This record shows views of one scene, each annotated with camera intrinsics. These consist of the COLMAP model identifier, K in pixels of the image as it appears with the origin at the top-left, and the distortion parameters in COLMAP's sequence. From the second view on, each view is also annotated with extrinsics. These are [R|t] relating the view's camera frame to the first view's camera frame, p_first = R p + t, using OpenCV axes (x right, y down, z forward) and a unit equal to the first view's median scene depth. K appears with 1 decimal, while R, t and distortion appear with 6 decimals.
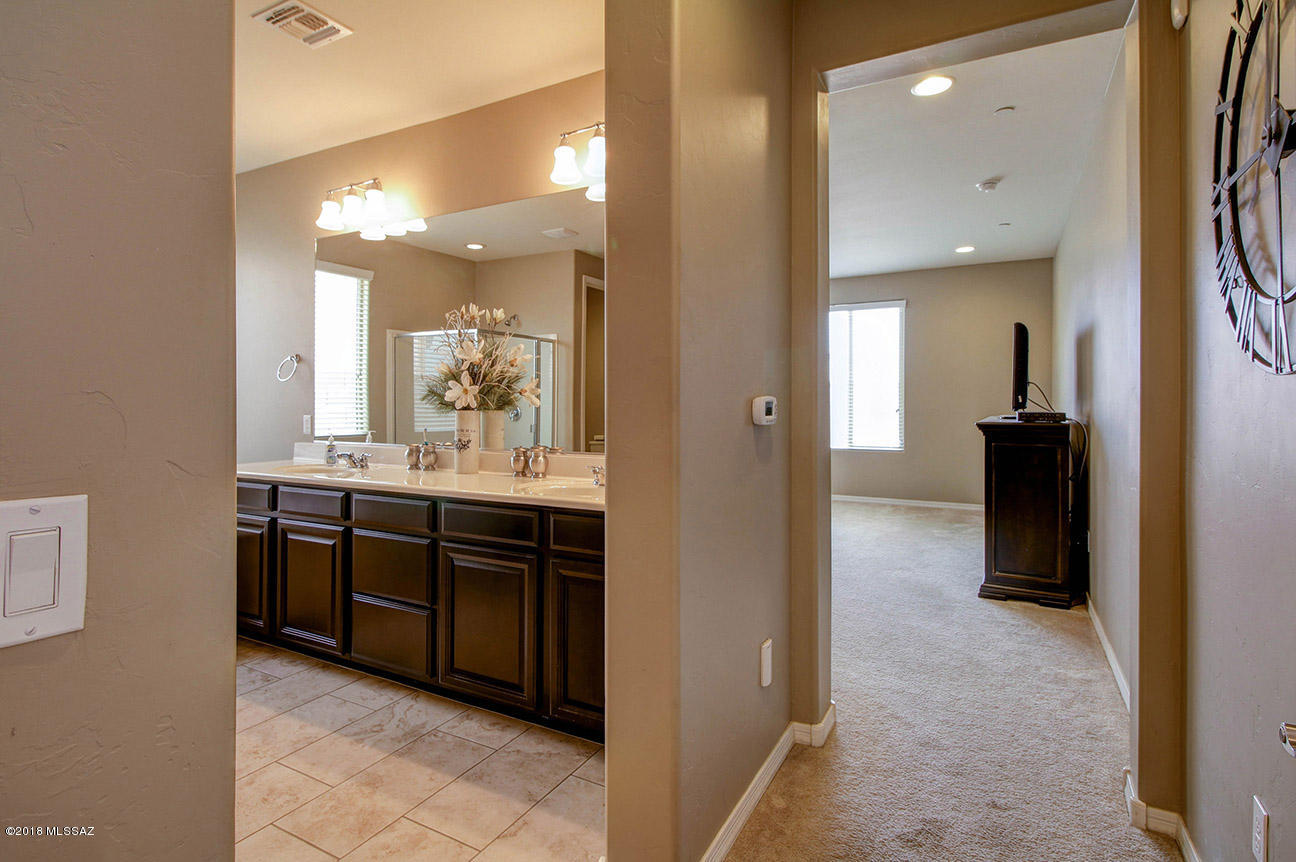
lens RADIAL K [[628.8, 0, 674.6], [0, 628.8, 395.1], [0, 0, 1]] dist [0.018851, -0.010515]
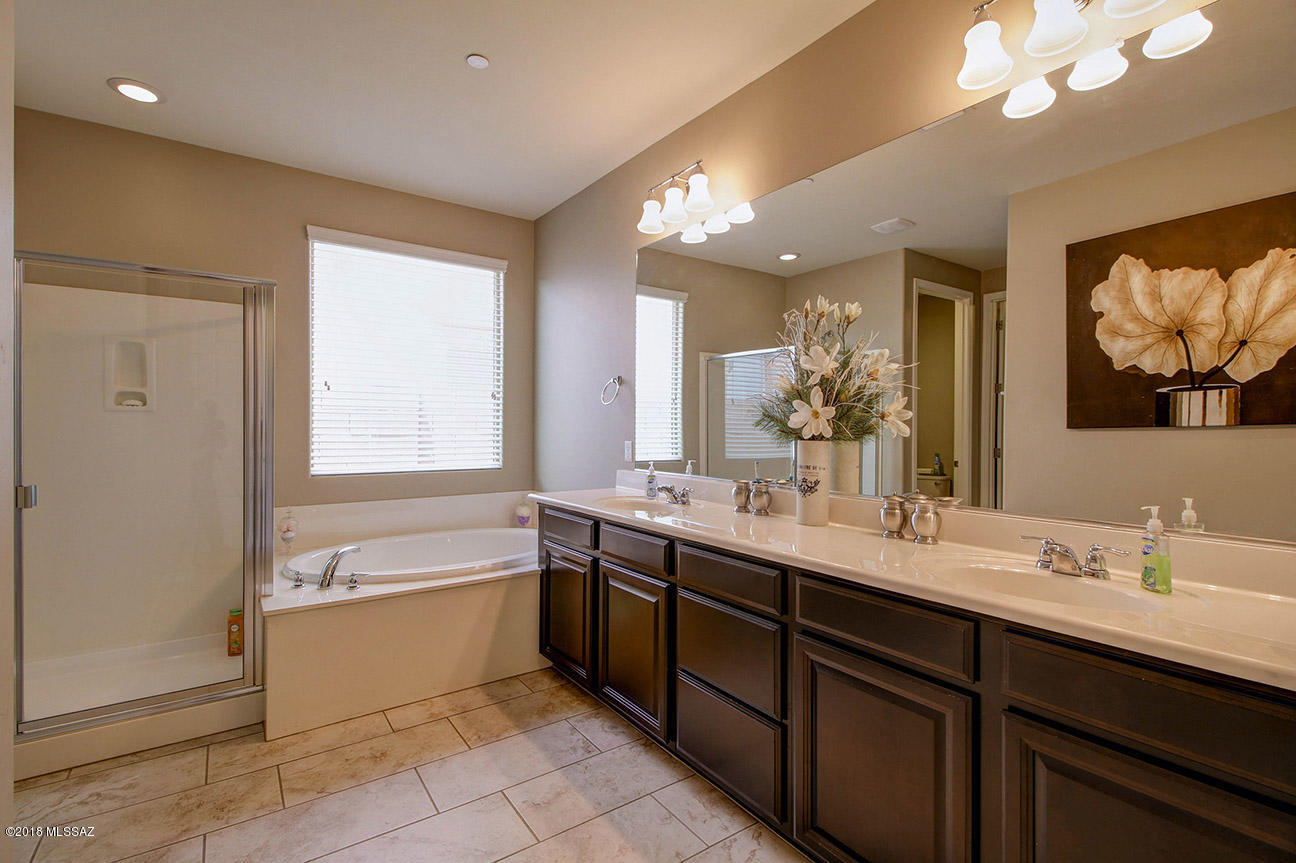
lens RADIAL K [[597.4, 0, 695.2], [0, 597.4, 424.0], [0, 0, 1]] dist [0.012306, -0.000030]
pose [[0.914341, 0.003538, -0.404930, -0.164340], [-0.000996, 0.999978, 0.006488, 0.000623], [0.404944, -0.005529, 0.914325, 0.286319]]
